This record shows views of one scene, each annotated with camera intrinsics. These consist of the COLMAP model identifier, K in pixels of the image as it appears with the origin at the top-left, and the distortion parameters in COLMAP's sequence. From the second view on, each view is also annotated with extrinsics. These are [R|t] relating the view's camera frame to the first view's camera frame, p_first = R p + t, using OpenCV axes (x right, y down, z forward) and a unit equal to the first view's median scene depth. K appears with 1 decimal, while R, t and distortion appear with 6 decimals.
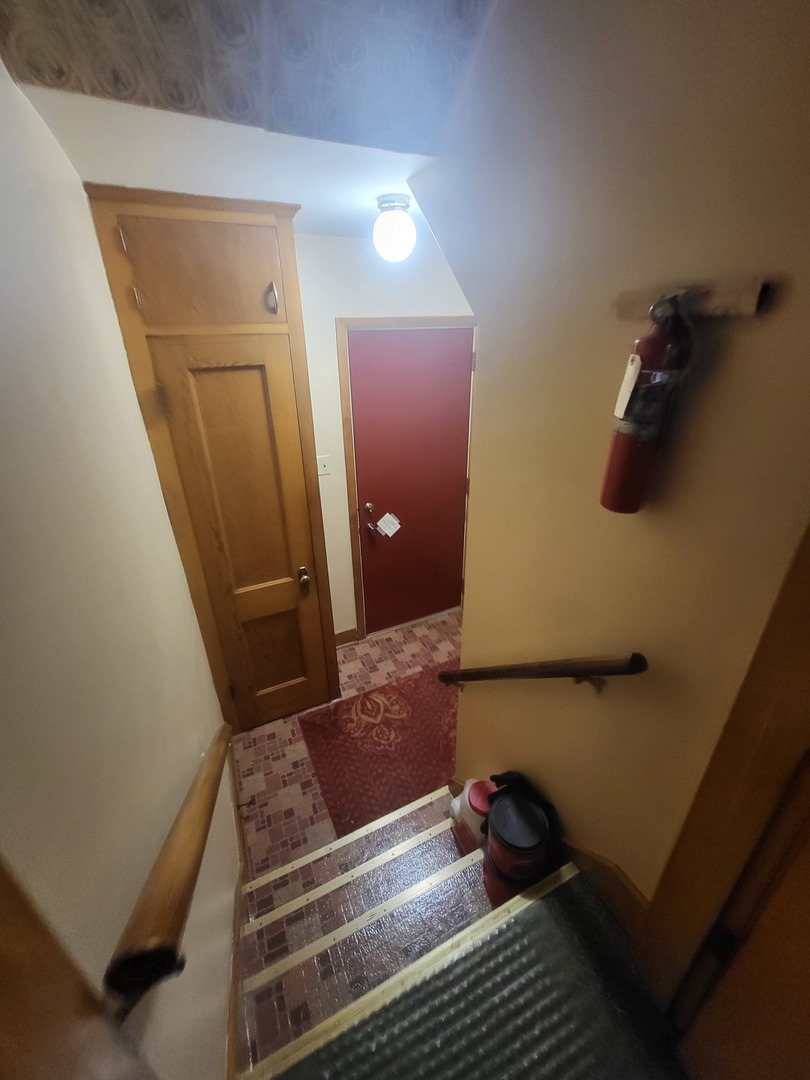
lens RADIAL K [[429.2, 0, 403.8], [0, 429.2, 538.4], [0, 0, 1]] dist [-0.002425, -0.000018]
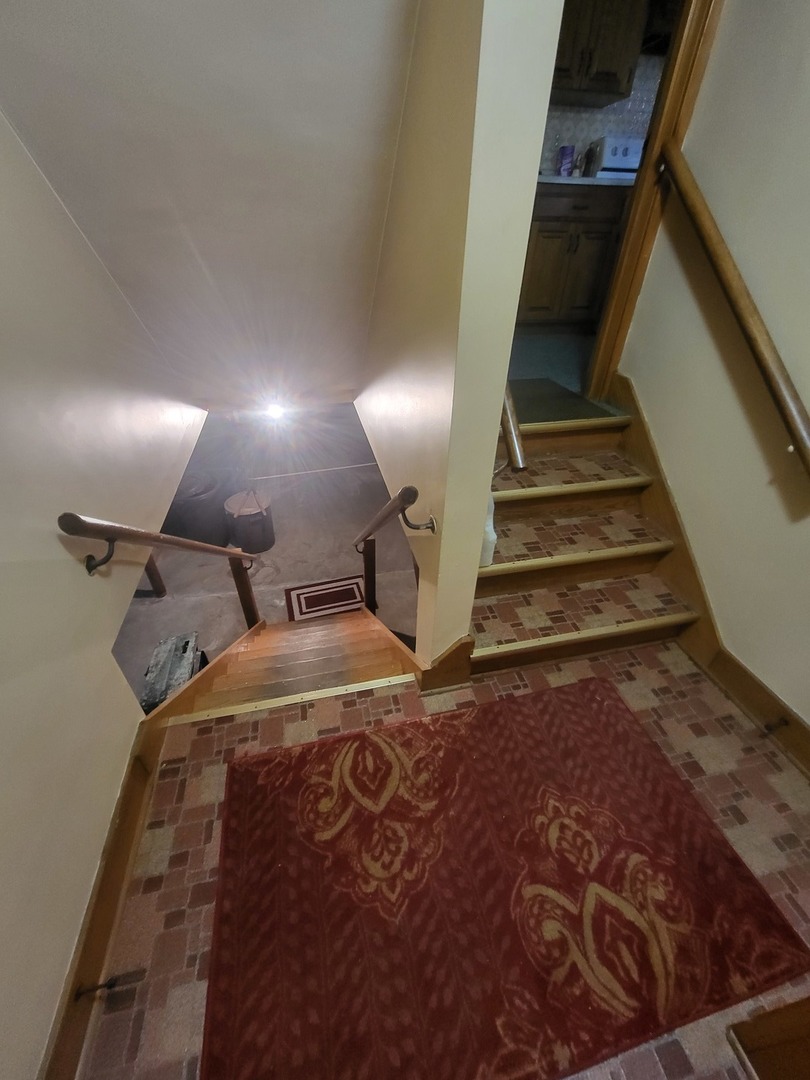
lens RADIAL K [[429.2, 0, 403.2], [0, 429.2, 538.2], [0, 0, 1]] dist [-0.002425, -0.000018]
pose [[-0.974313, -0.119233, 0.191042, 0.084461], [0.106215, 0.504740, 0.856712, -0.131785], [-0.198575, 0.854998, -0.479110, 0.980806]]
